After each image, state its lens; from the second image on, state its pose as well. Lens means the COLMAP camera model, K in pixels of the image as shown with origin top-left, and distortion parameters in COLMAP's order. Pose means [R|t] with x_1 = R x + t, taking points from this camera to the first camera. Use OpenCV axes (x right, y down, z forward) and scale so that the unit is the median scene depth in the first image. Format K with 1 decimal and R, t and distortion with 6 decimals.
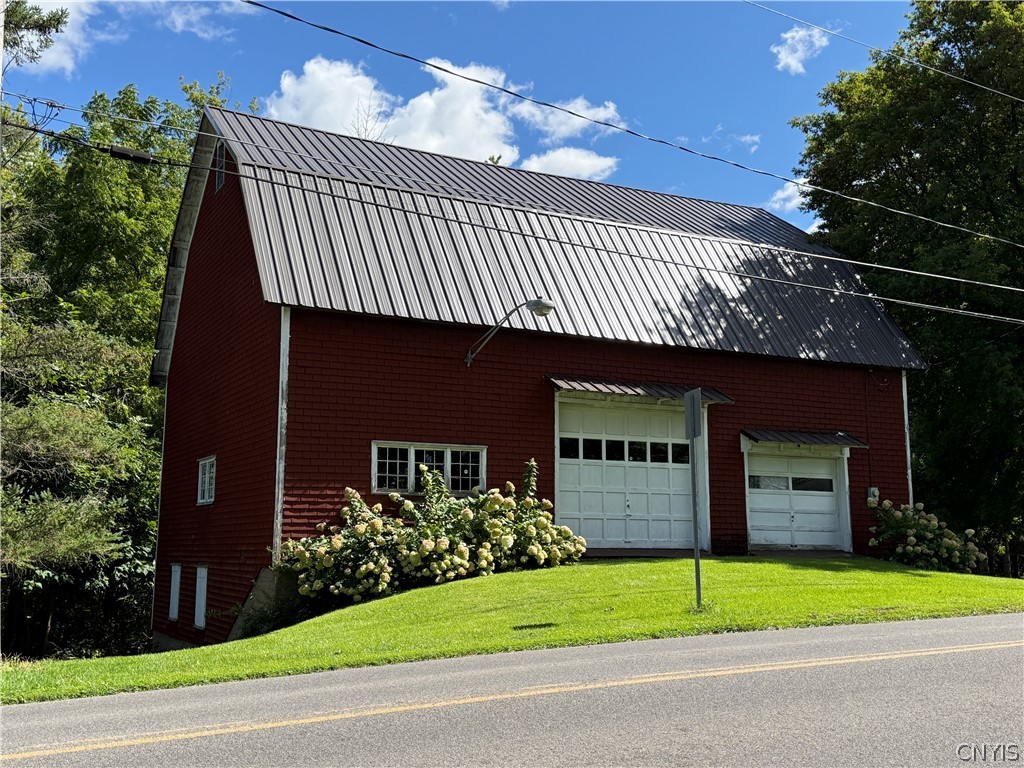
lens RADIAL K [[1134.0, 0, 512.2], [0, 1134.0, 385.3], [0, 0, 1]] dist [0.082280, 0.000000]
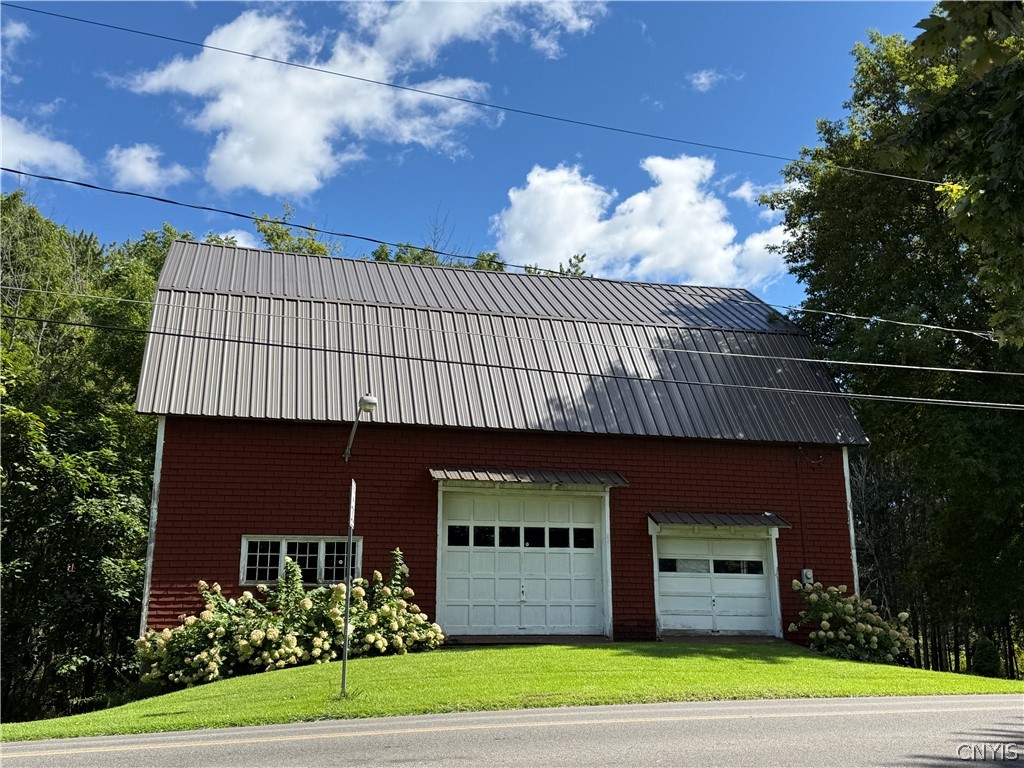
lens RADIAL K [[1102.1, 0, 512.2], [0, 1102.1, 380.1], [0, 0, 1]] dist [0.107498, 0.000000]
pose [[0.973410, -0.055966, -0.222128, 0.320288], [0.037481, 0.995540, -0.086580, 0.003033], [0.225982, 0.075952, 0.971166, 0.023780]]
